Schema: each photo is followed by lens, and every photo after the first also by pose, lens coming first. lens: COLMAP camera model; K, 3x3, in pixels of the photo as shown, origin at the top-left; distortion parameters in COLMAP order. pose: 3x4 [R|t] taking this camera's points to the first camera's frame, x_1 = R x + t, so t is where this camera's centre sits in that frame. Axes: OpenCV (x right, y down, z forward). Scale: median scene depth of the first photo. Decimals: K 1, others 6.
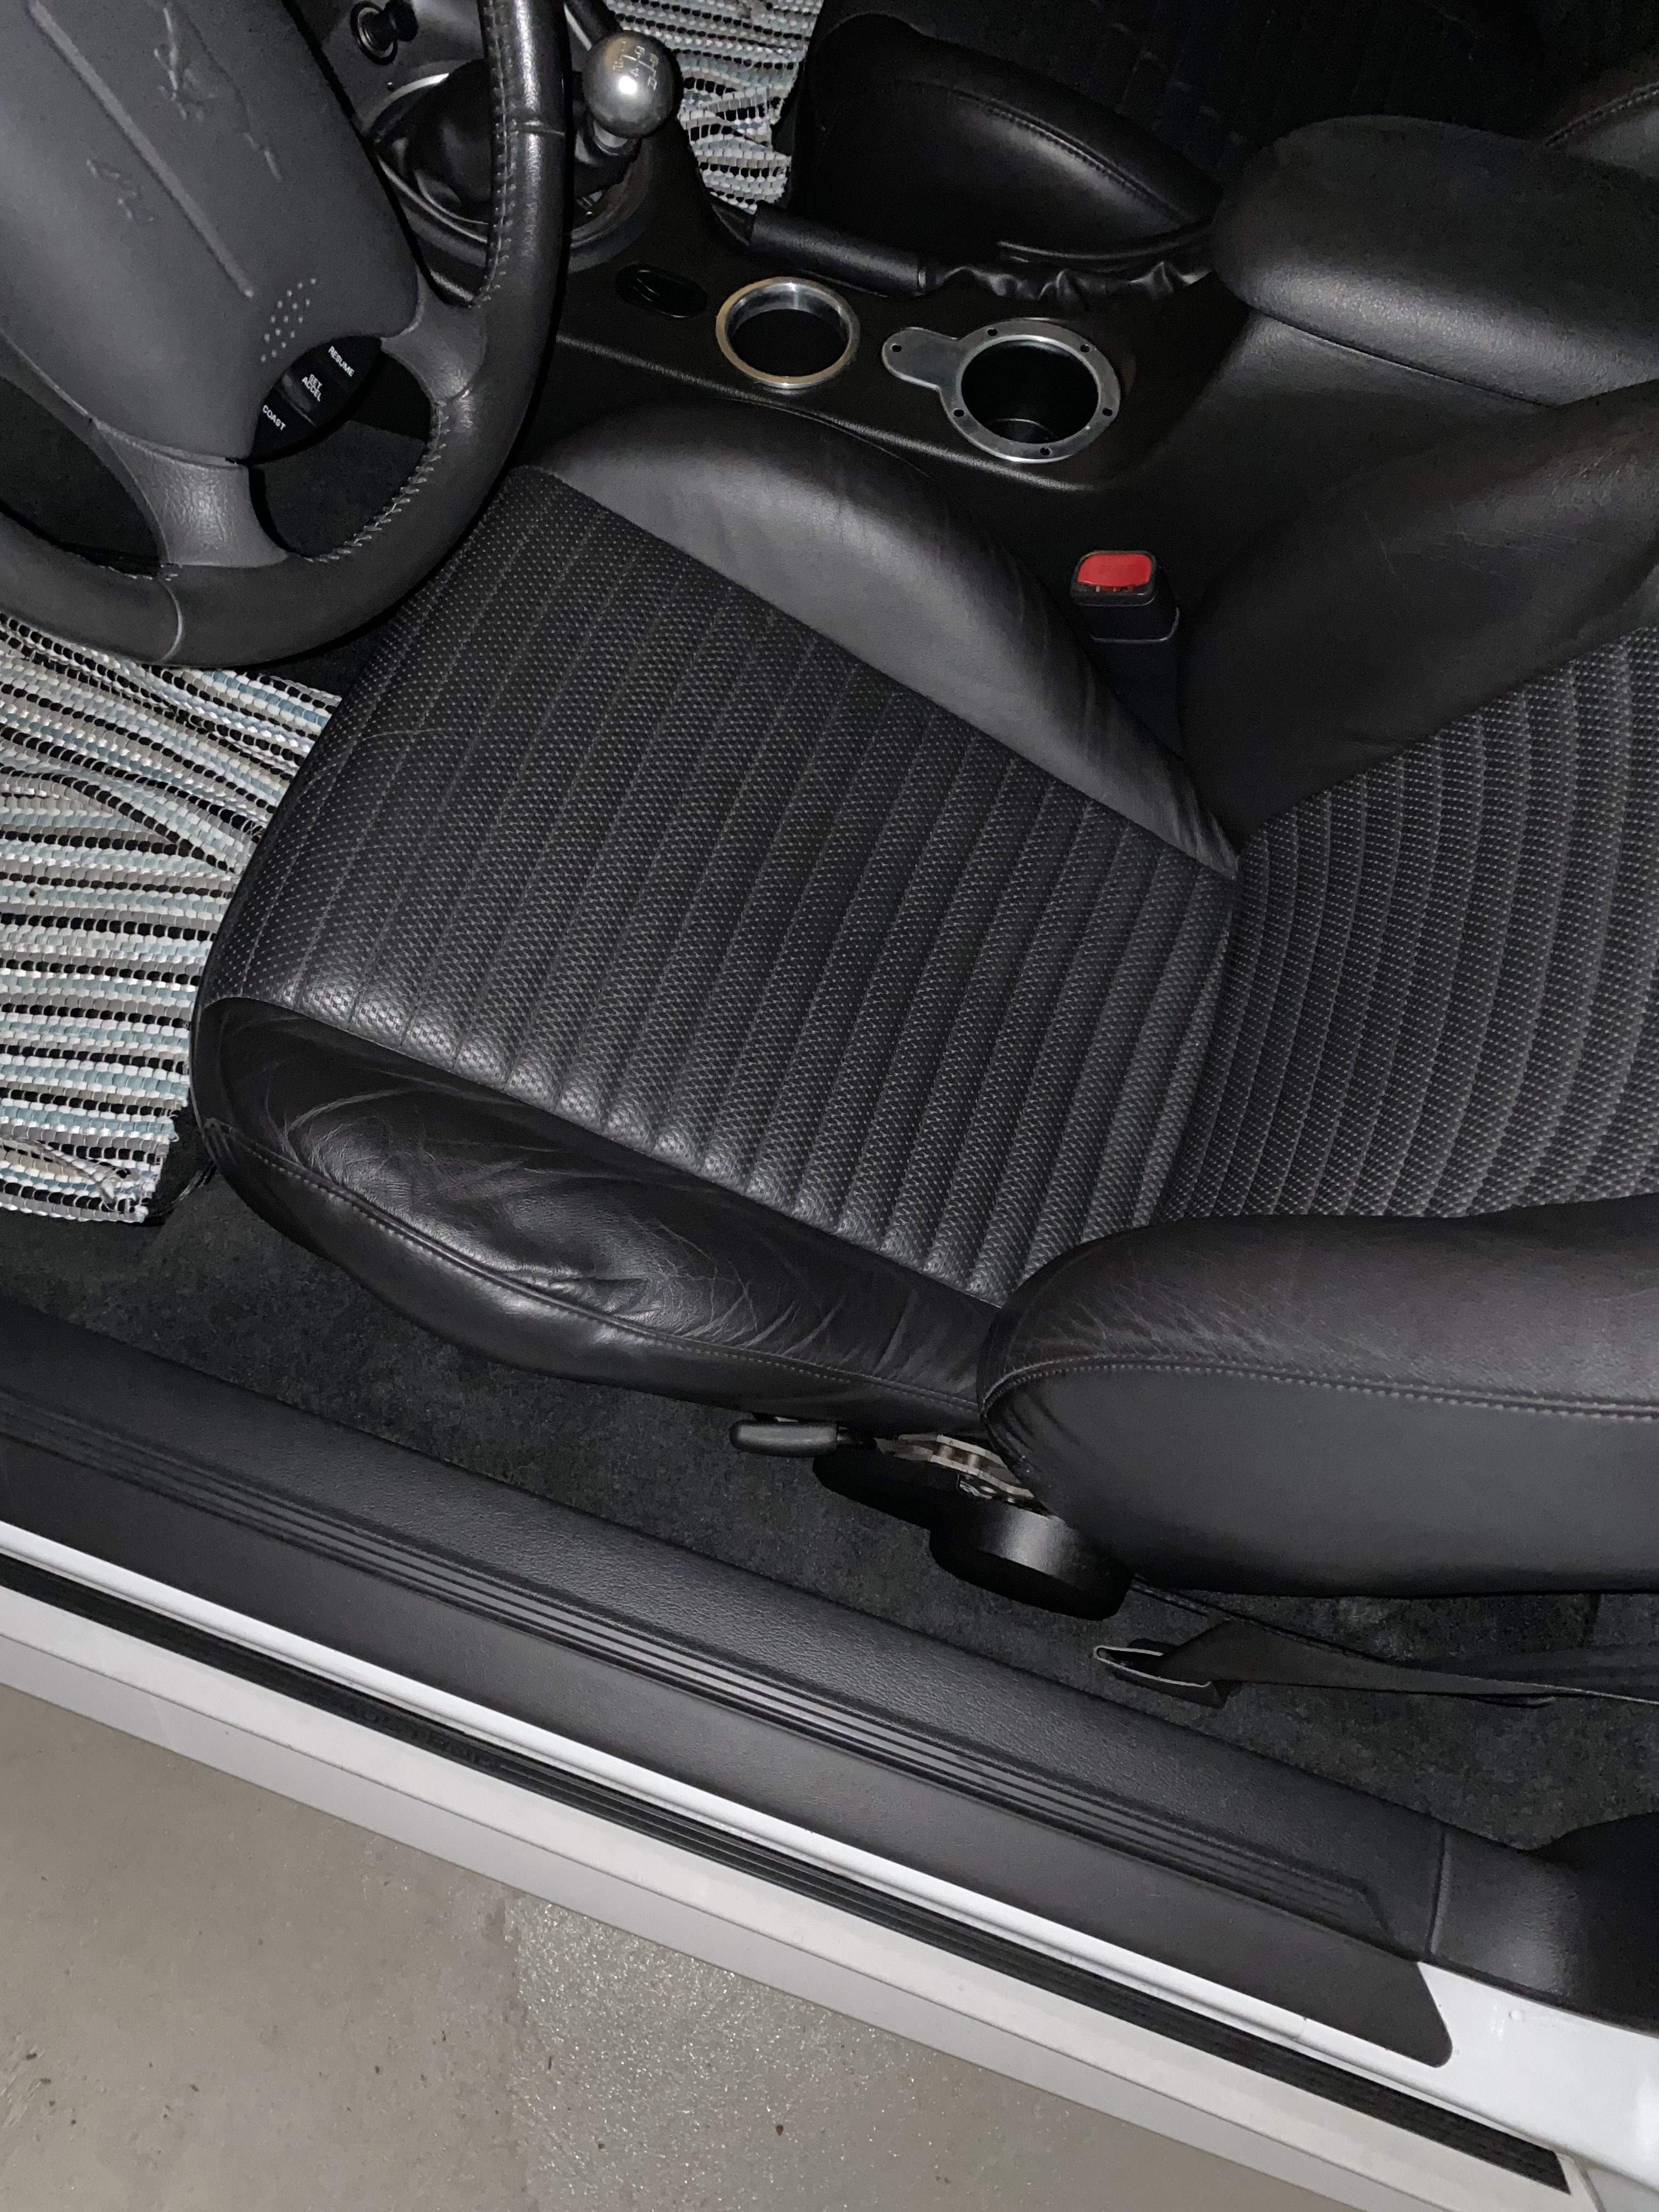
lens RADIAL K [[1681.2, 0, 829.5], [0, 1681.2, 1106.0], [0, 0, 1]] dist [-0.003060, 0.000448]
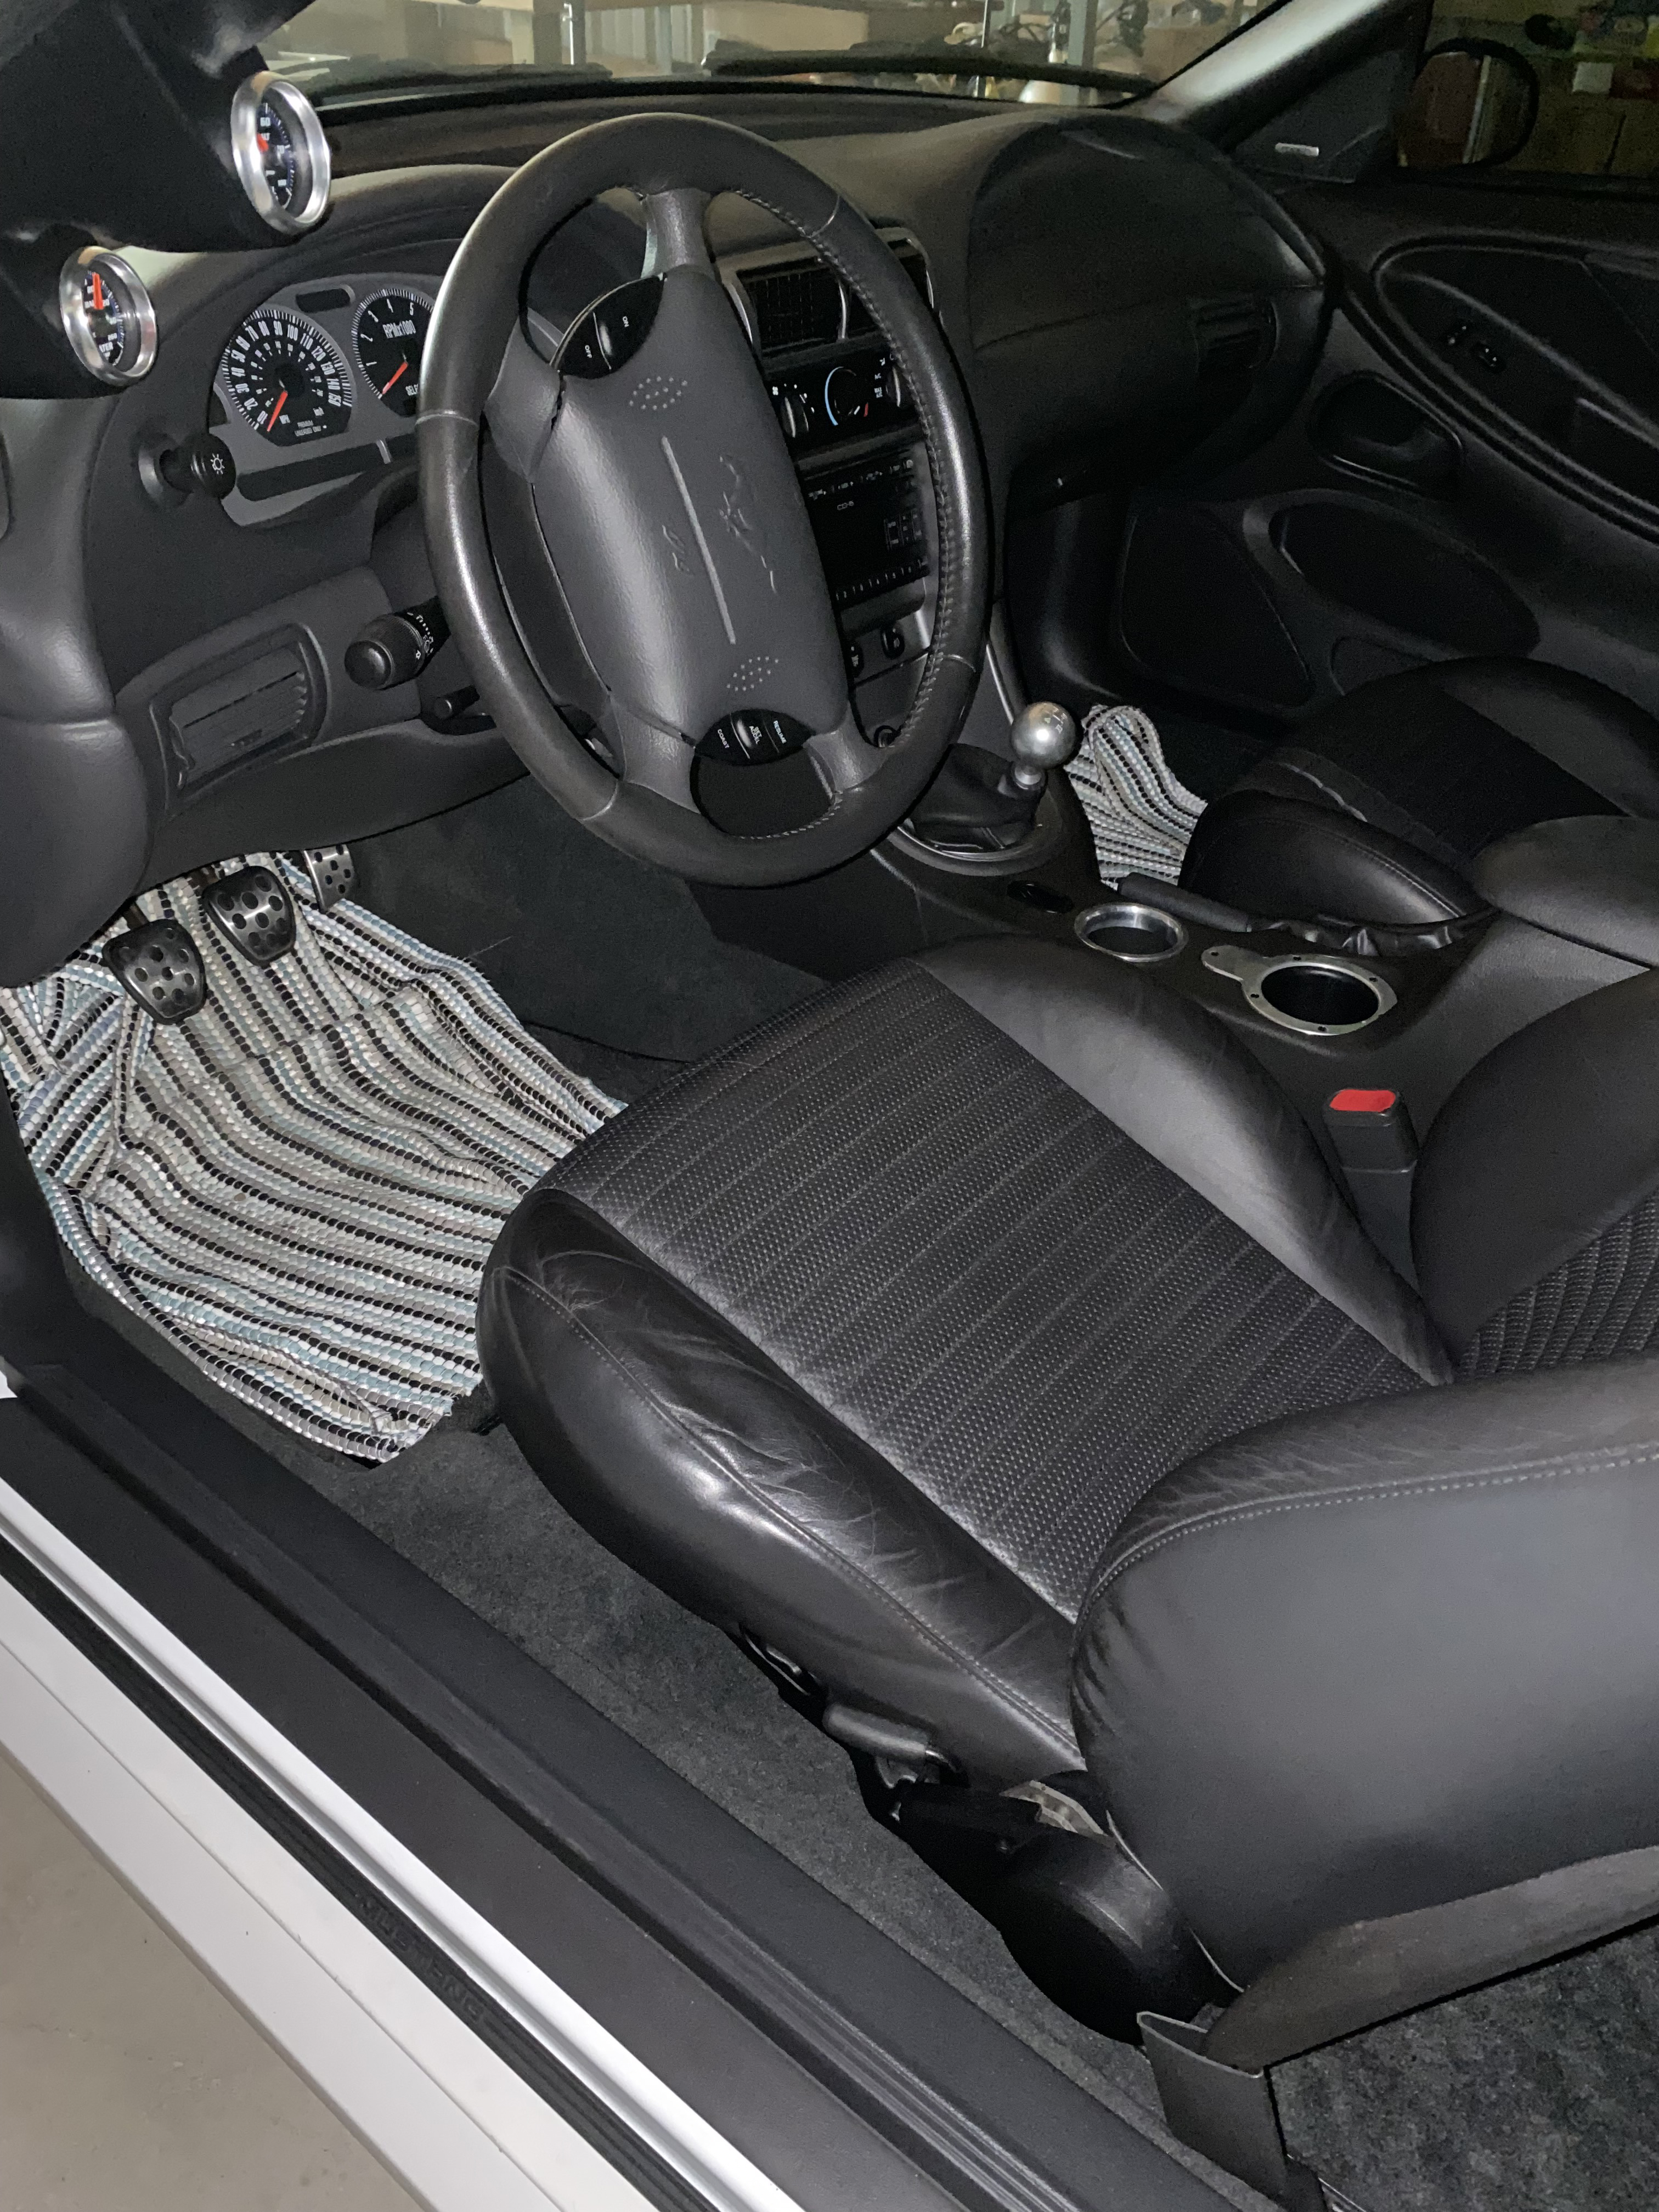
lens RADIAL K [[1674.5, 0, 829.5], [0, 1674.5, 1106.0], [0, 0, 1]] dist [0.104738, -0.165872]
pose [[0.943856, 0.168996, -0.283861, 0.138963], [-0.295831, 0.814815, -0.498559, 0.338244], [0.147039, 0.554543, 0.819062, -0.007109]]
